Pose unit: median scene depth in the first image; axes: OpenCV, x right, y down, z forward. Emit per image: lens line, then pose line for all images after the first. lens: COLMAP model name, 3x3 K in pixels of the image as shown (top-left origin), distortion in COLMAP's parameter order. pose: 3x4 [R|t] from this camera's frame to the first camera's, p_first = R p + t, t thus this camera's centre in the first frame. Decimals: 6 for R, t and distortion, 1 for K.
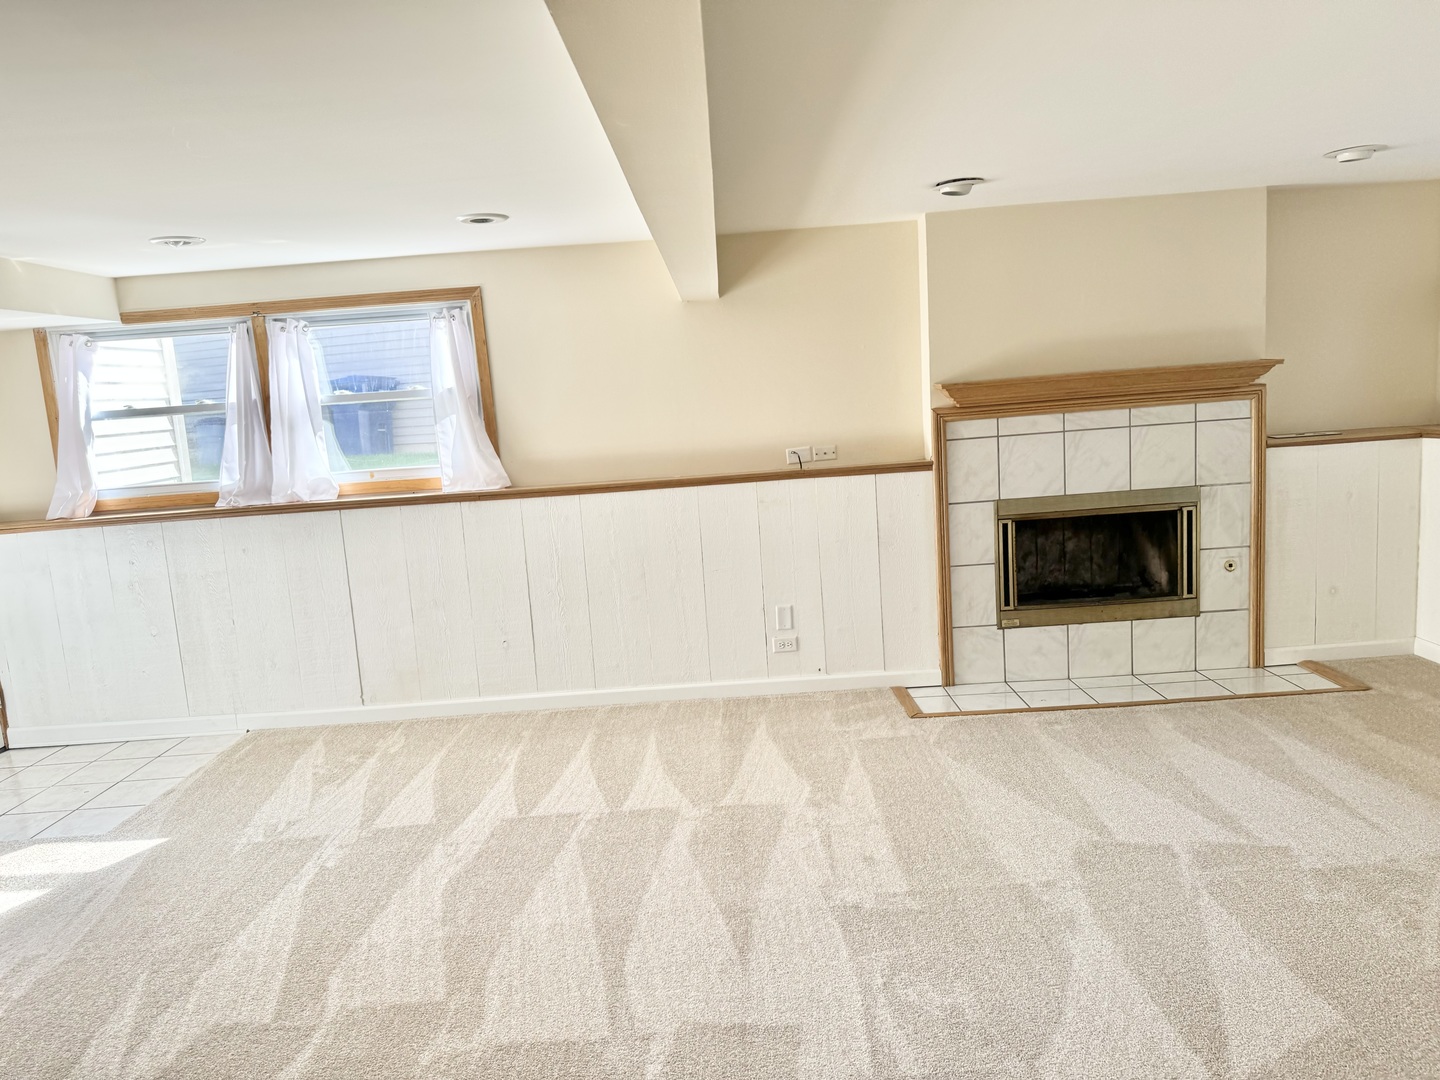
lens RADIAL K [[1014.1, 0, 720.0], [0, 1014.1, 540.0], [0, 0, 1]] dist [0.106478, -0.163209]
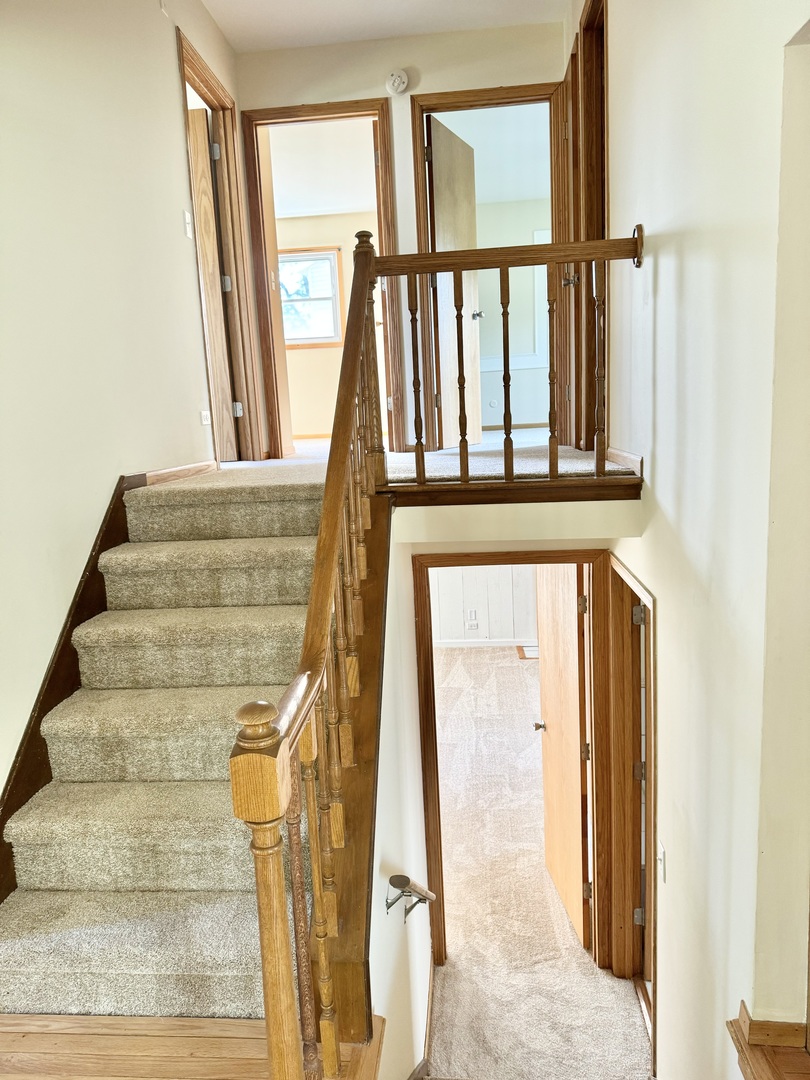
lens RADIAL K [[760.6, 0, 405.0], [0, 760.6, 540.0], [0, 0, 1]] dist [0.106478, -0.163209]
pose [[0.996421, 0.032220, -0.078146, 0.041367], [-0.030158, 0.999169, 0.027418, -0.146870], [0.078965, -0.024963, 0.996565, -0.809661]]
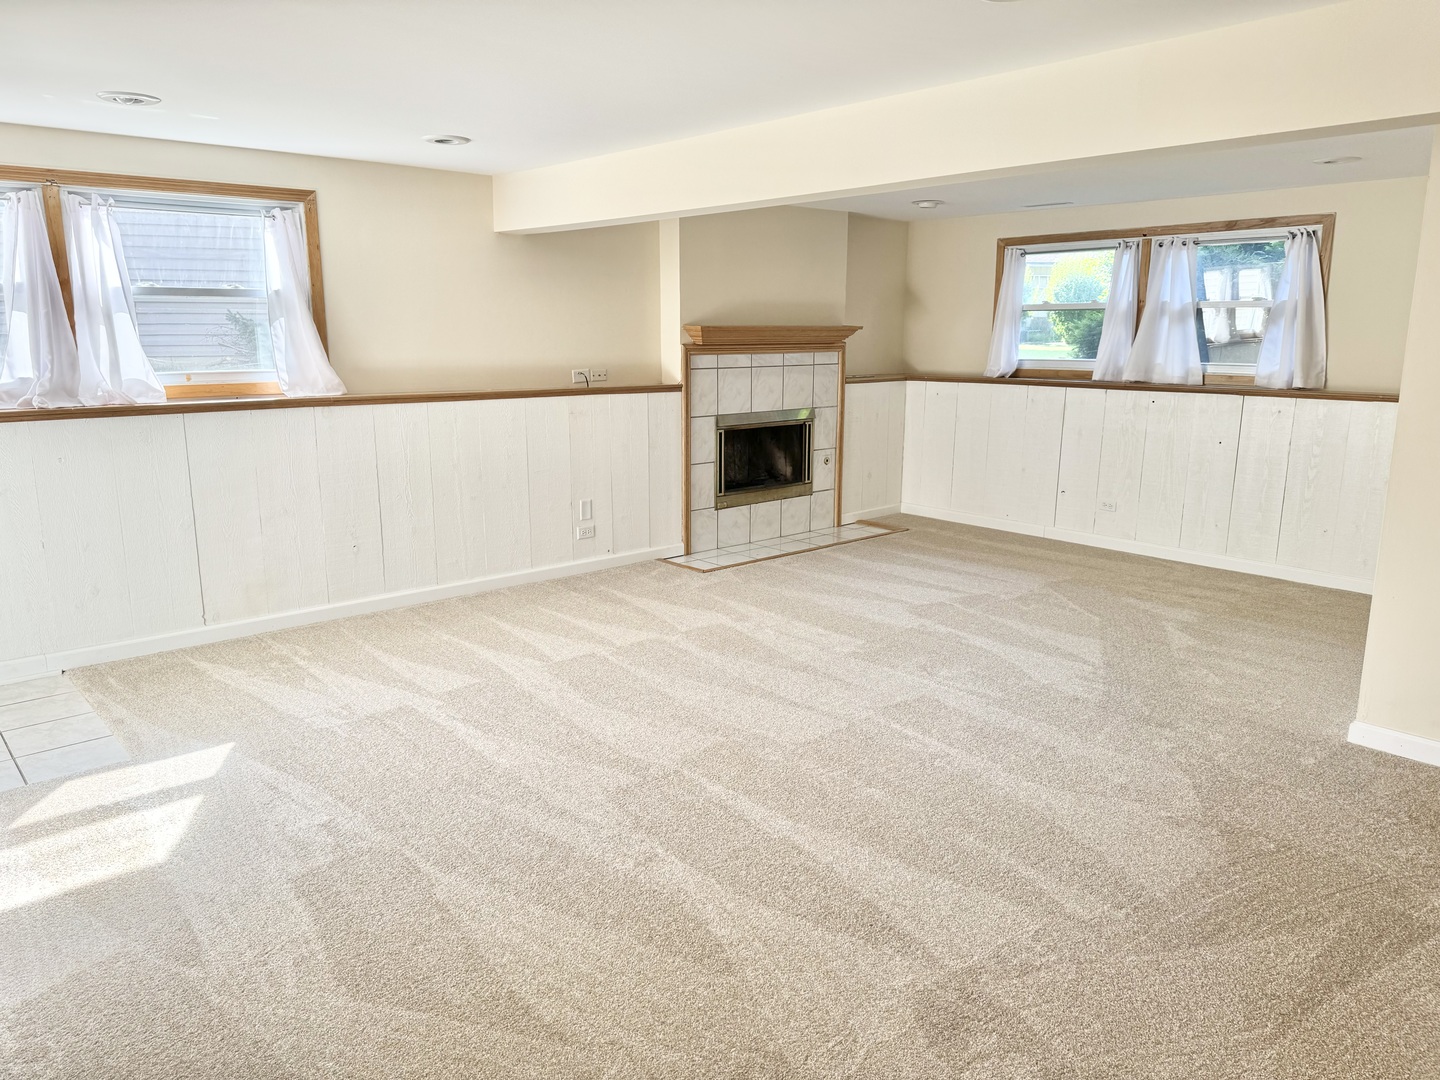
lens RADIAL K [[1014.1, 0, 720.0], [0, 1014.1, 540.0], [0, 0, 1]] dist [0.106478, -0.163209]
pose [[0.731815, -0.067143, 0.678187, -0.657150], [0.042667, 0.997697, 0.052735, 0.056128], [-0.680166, -0.009656, 0.732995, -0.002904]]
